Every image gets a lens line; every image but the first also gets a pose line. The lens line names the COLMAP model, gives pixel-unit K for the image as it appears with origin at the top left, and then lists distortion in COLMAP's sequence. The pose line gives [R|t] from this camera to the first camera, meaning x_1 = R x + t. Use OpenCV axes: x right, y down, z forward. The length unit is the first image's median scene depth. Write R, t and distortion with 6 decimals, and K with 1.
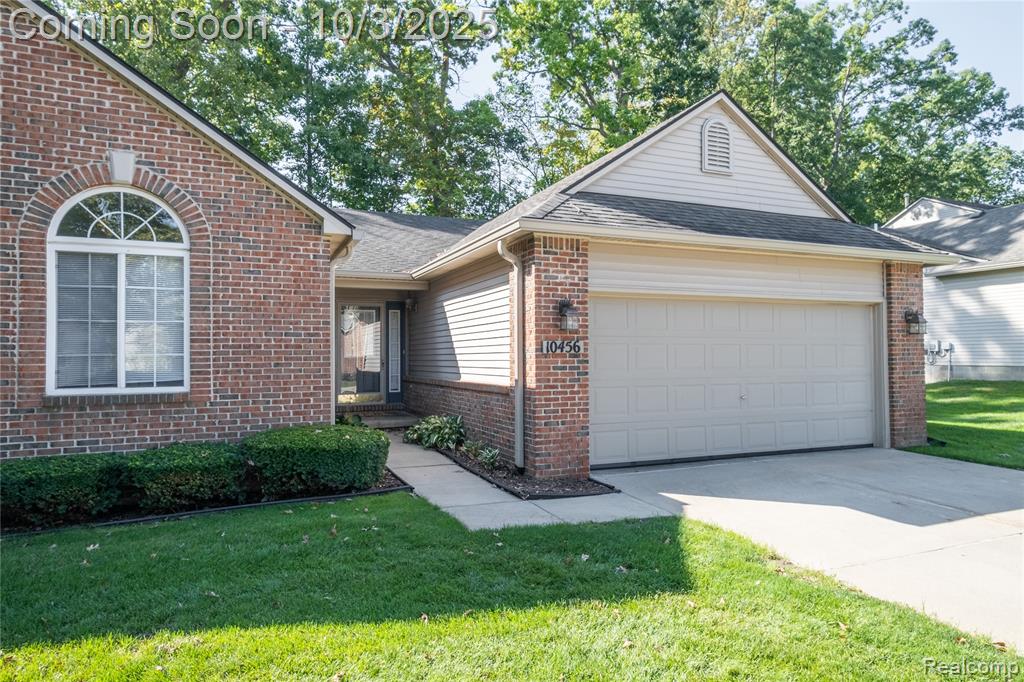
lens RADIAL K [[573.6, 0, 510.1], [0, 573.6, 354.3], [0, 0, 1]] dist [0.019519, 0.003336]
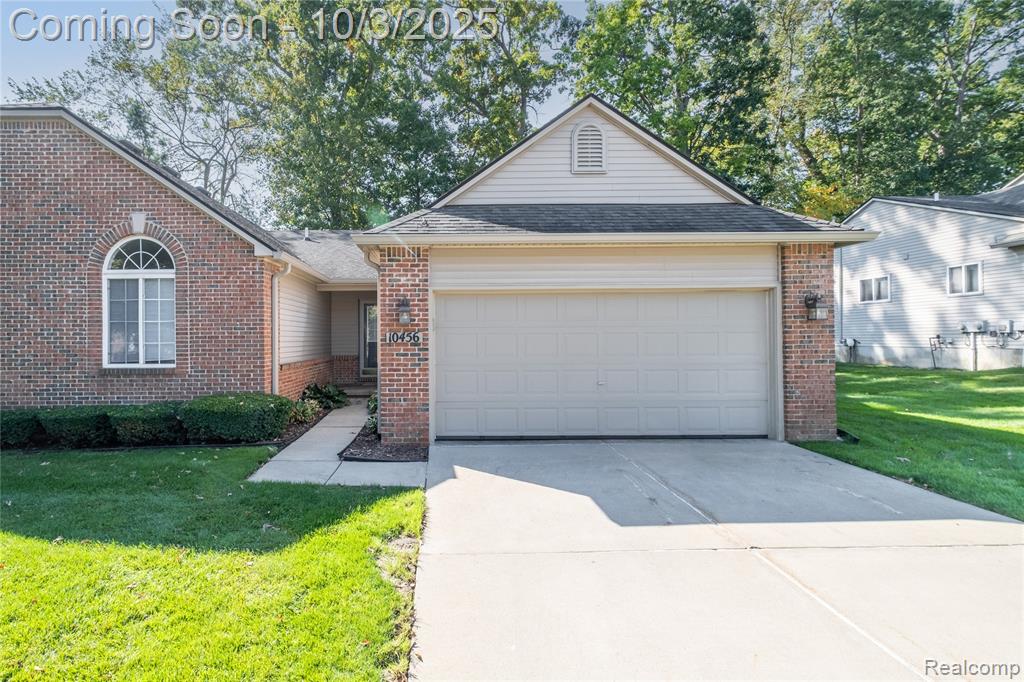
lens RADIAL K [[452.8, 0, 509.7], [0, 452.8, 339.6], [0, 0, 1]] dist [0.013653, -0.001223]
pose [[0.933067, 0.002820, -0.359691, 0.652756], [0.003985, 0.999827, 0.018178, -0.024763], [0.359680, -0.018394, 0.932894, 0.188638]]
